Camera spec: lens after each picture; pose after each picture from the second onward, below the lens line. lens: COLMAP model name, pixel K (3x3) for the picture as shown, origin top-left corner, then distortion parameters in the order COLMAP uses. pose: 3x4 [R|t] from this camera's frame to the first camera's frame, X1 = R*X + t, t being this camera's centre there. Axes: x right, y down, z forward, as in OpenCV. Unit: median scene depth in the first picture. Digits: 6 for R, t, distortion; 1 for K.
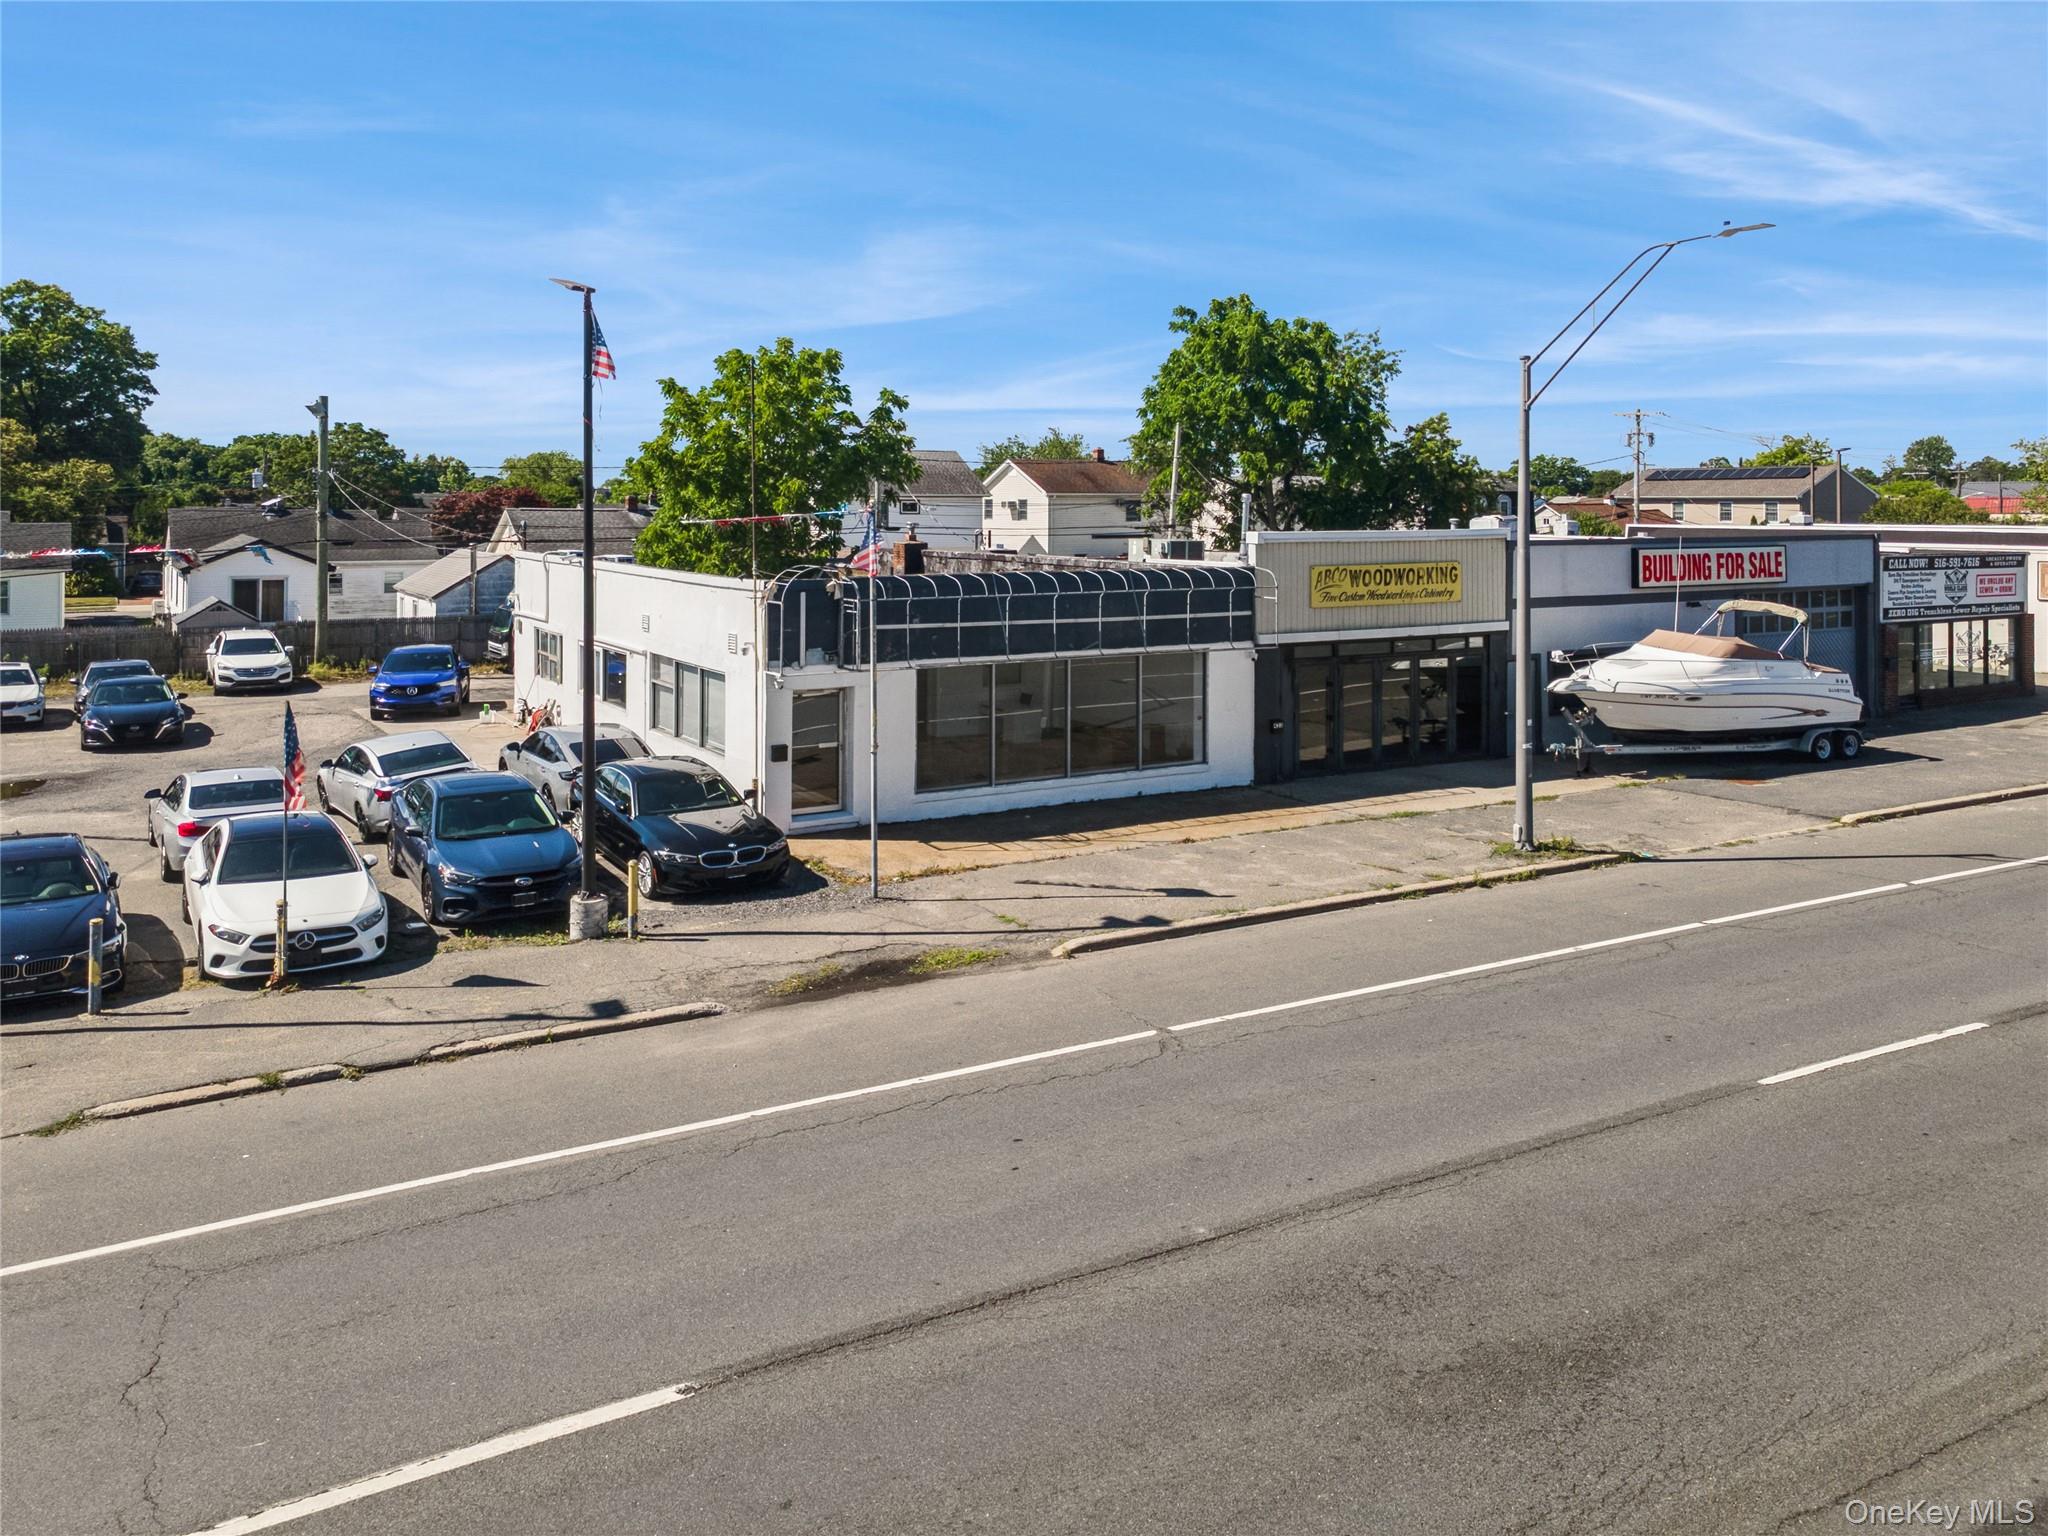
lens RADIAL K [[1448.9, 0, 816.5], [0, 1448.9, 727.6], [0, 0, 1]] dist [0.032314, 0.001853]
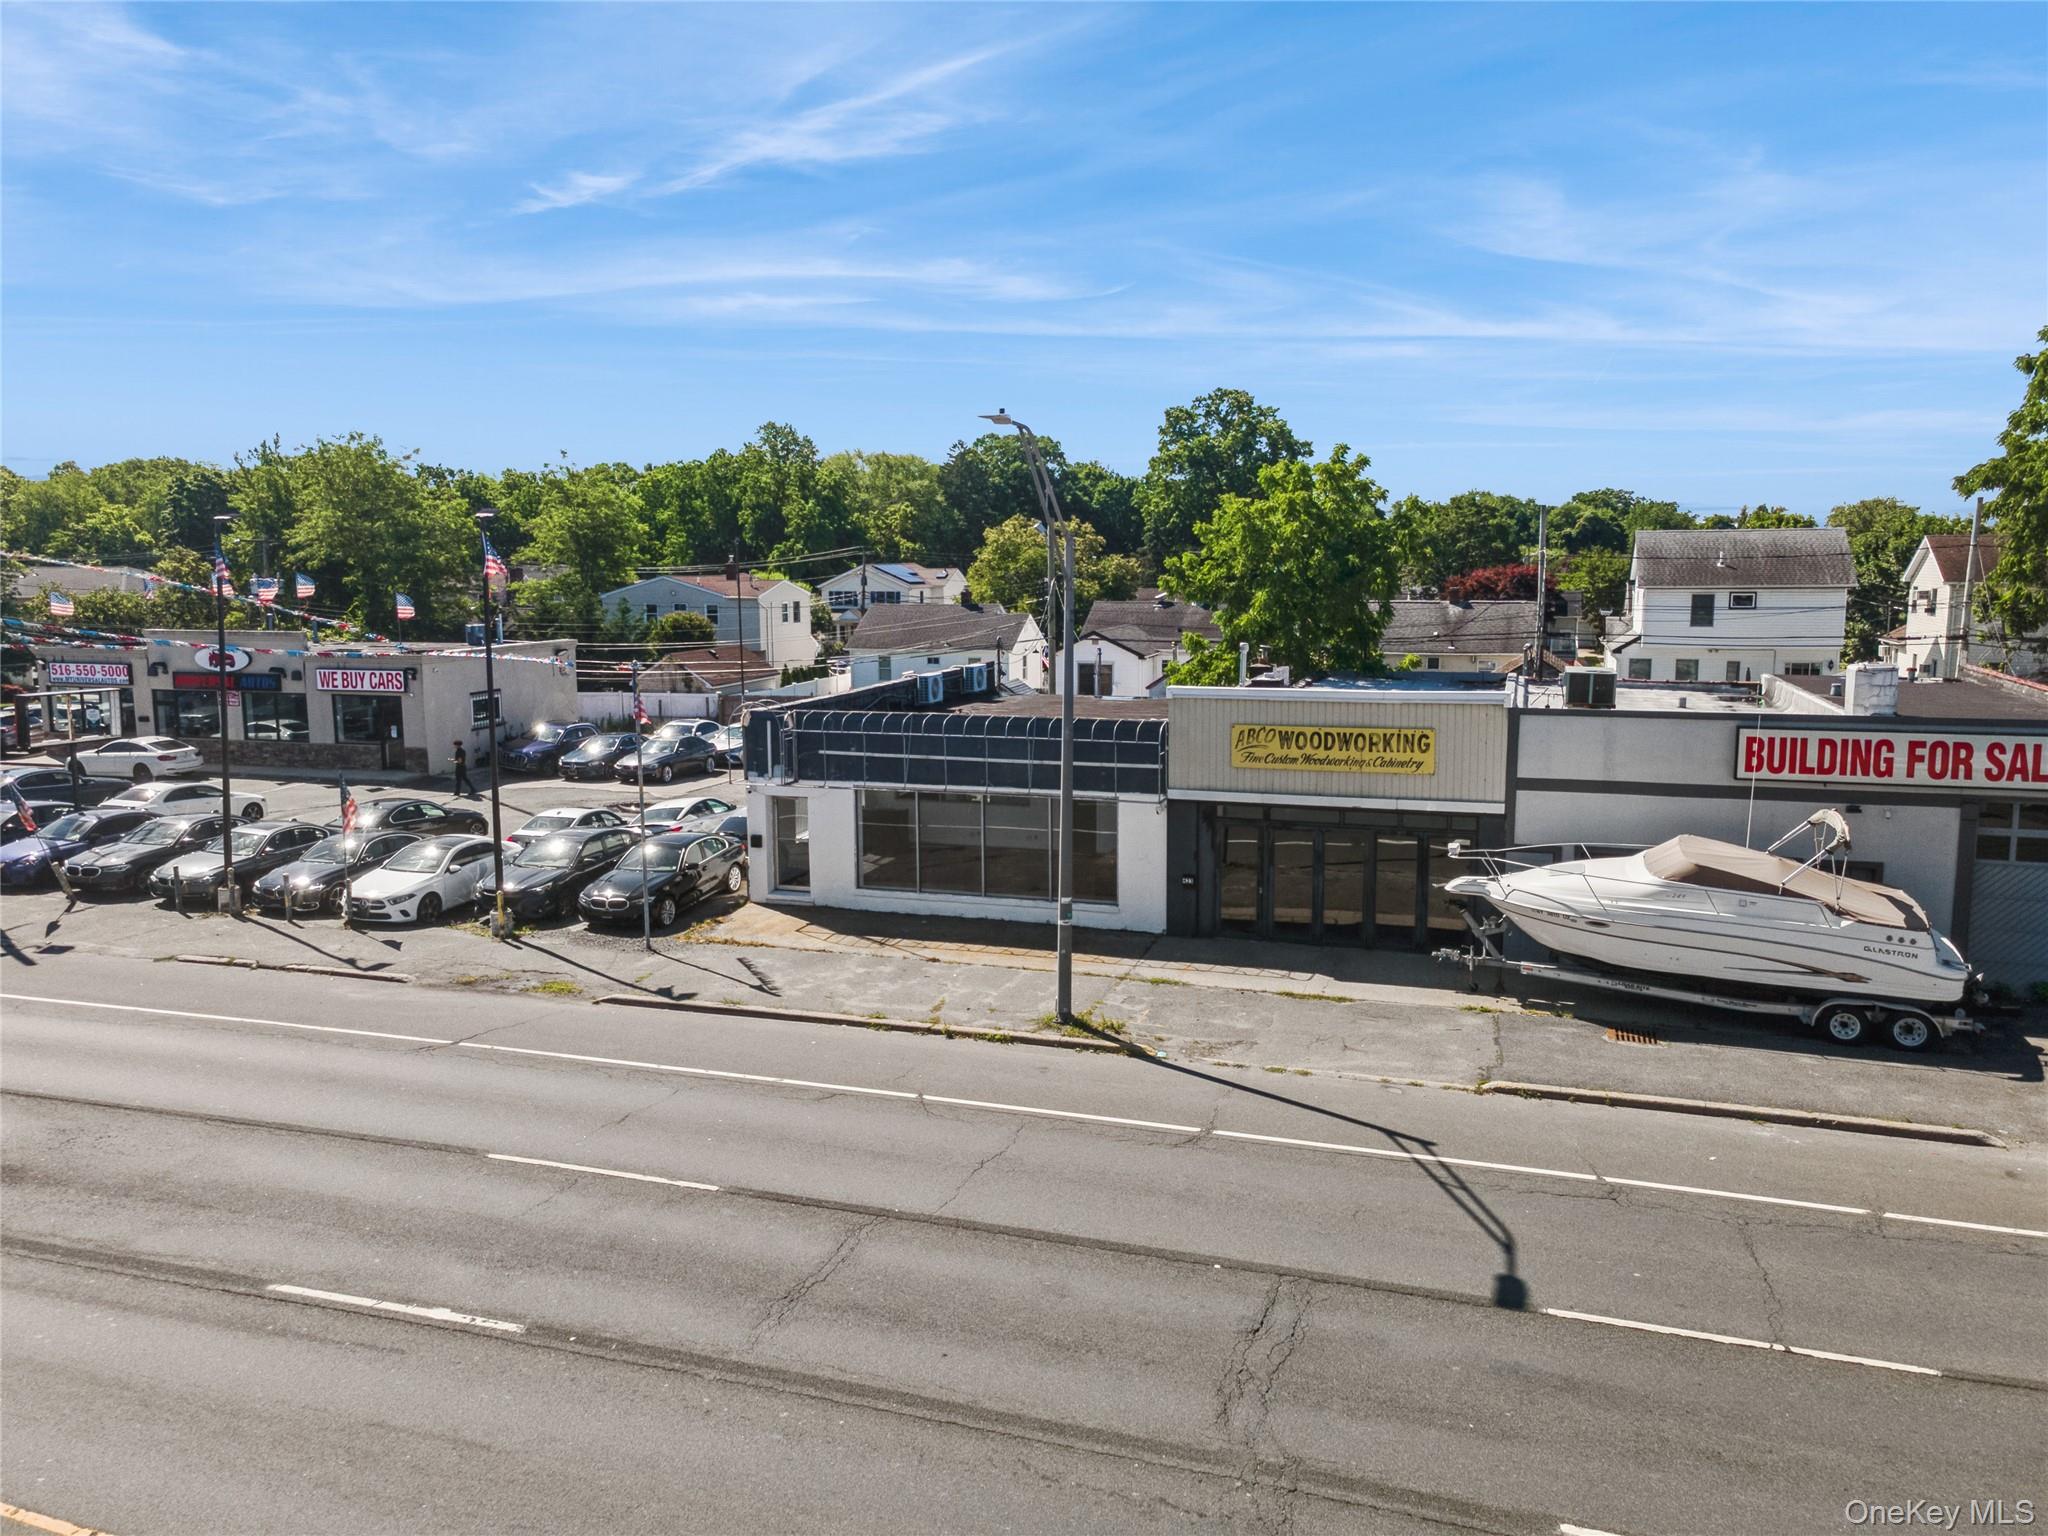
lens RADIAL K [[1568.8, 0, 1114.1], [0, 1568.8, 762.4], [0, 0, 1]] dist [0.052287, -0.001871]
pose [[0.688224, 0.092672, -0.719555, 1.012907], [-0.087952, 0.995151, 0.044044, -0.120889], [0.720147, 0.032974, 0.693037, 0.197661]]
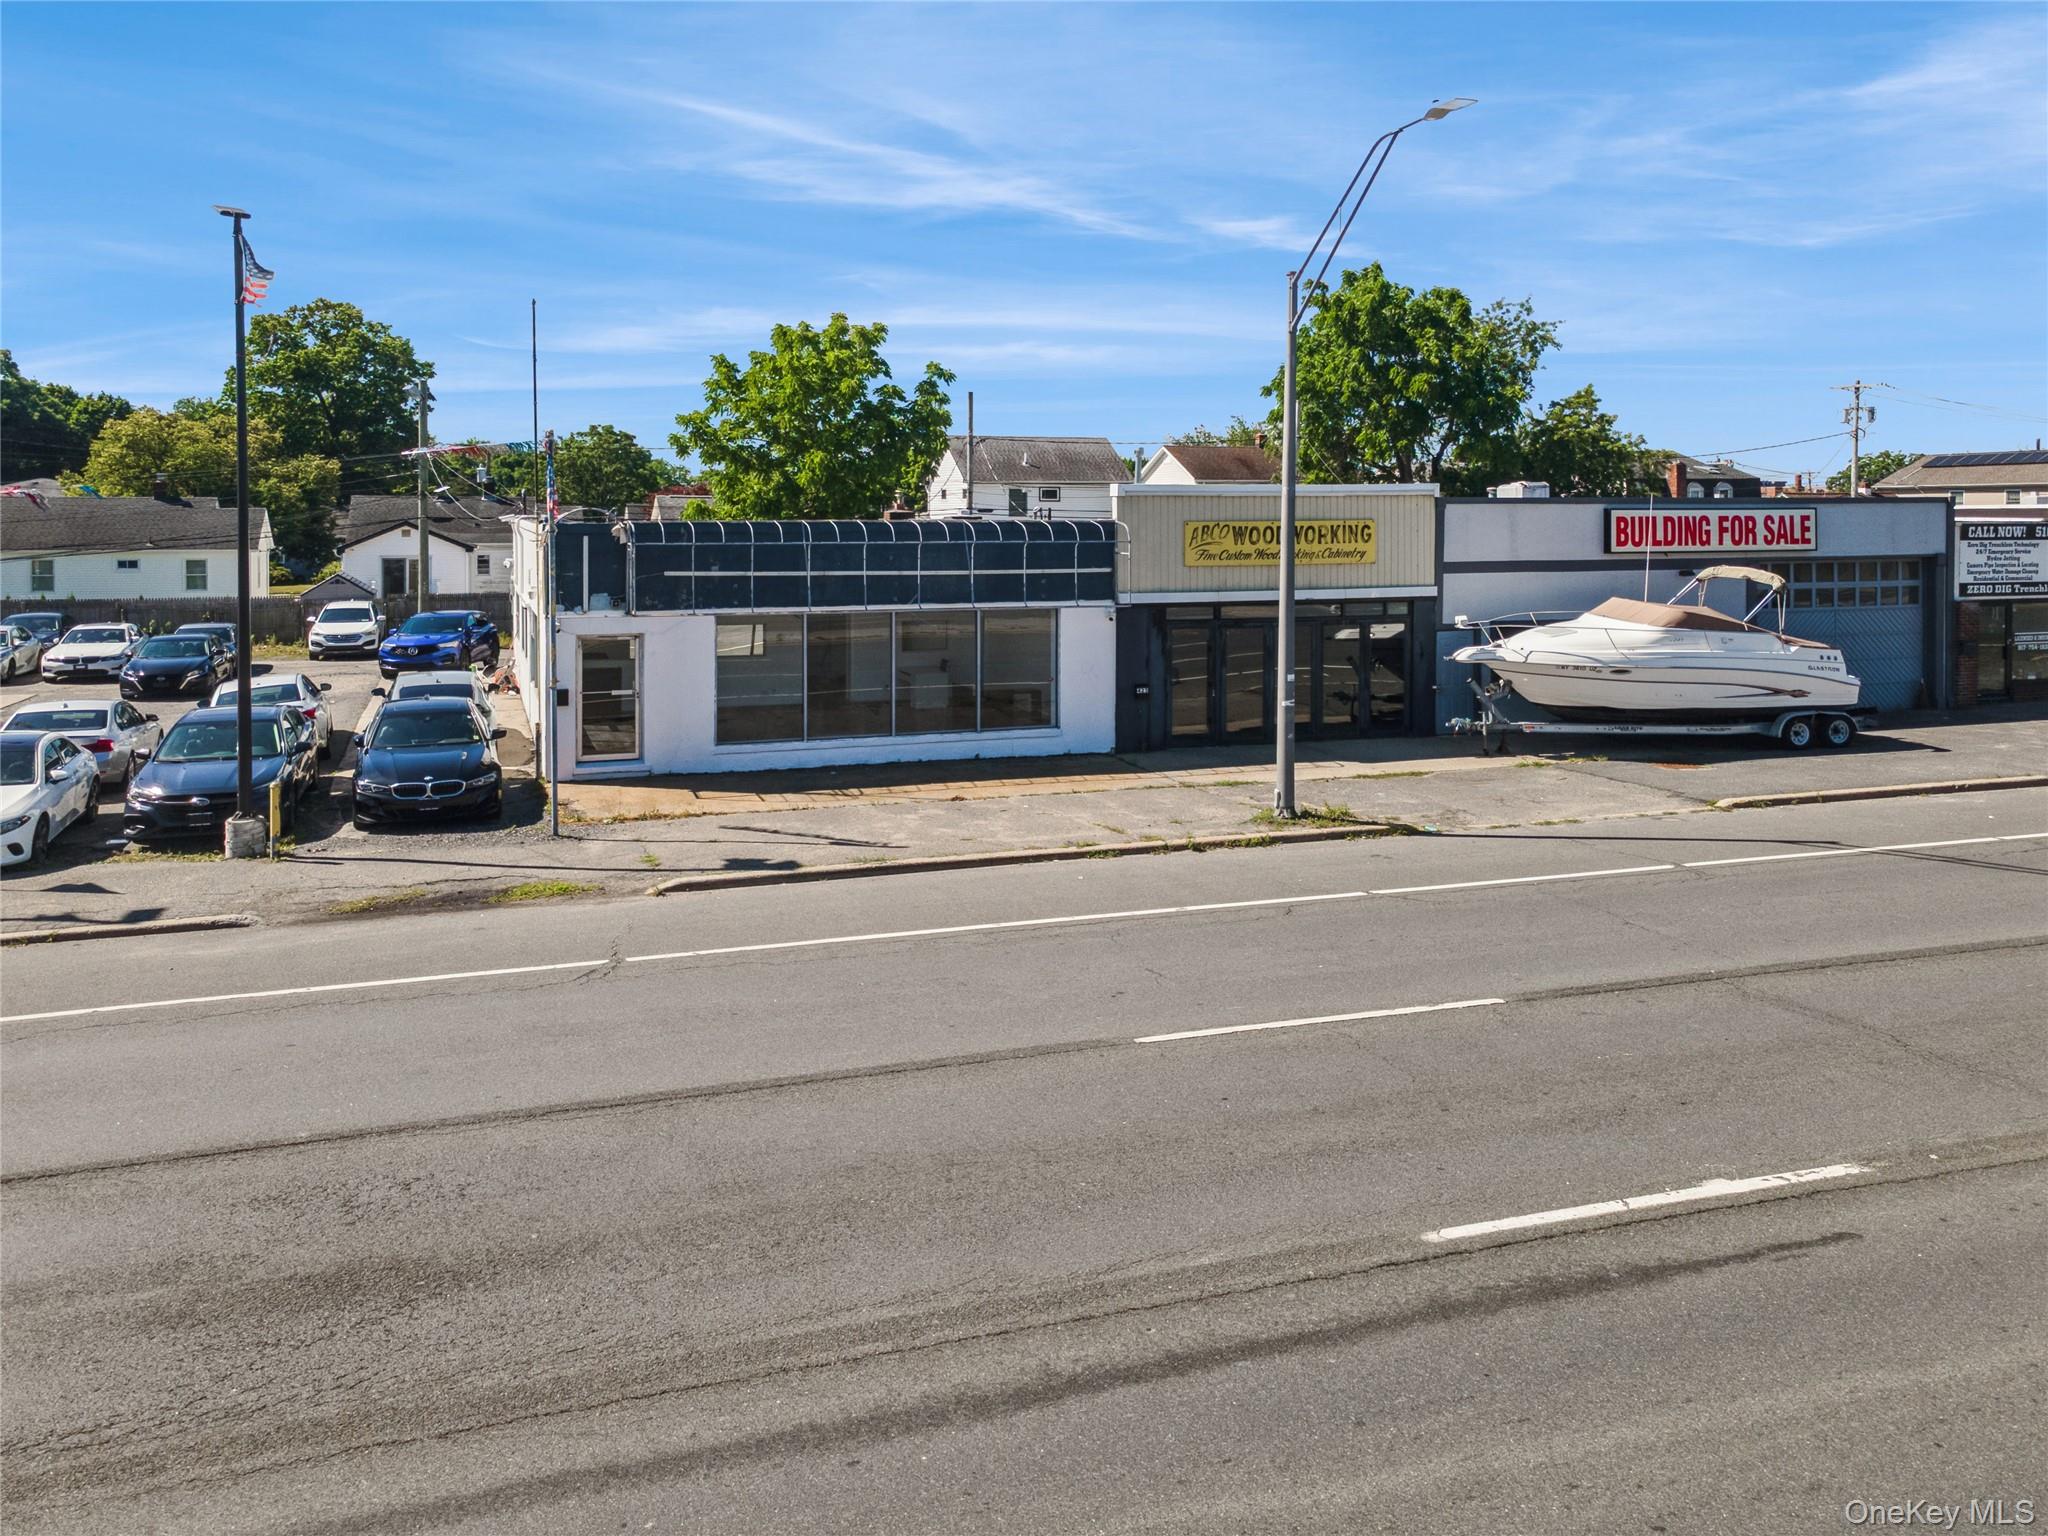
lens RADIAL K [[1408.7, 0, 859.5], [0, 1408.7, 763.8], [0, 0, 1]] dist [0.029163, 0.003520]
pose [[0.984367, 0.032255, -0.173153, 0.284521], [-0.028044, 0.999250, 0.026714, 0.025803], [0.173885, -0.021440, 0.984533, 0.060836]]
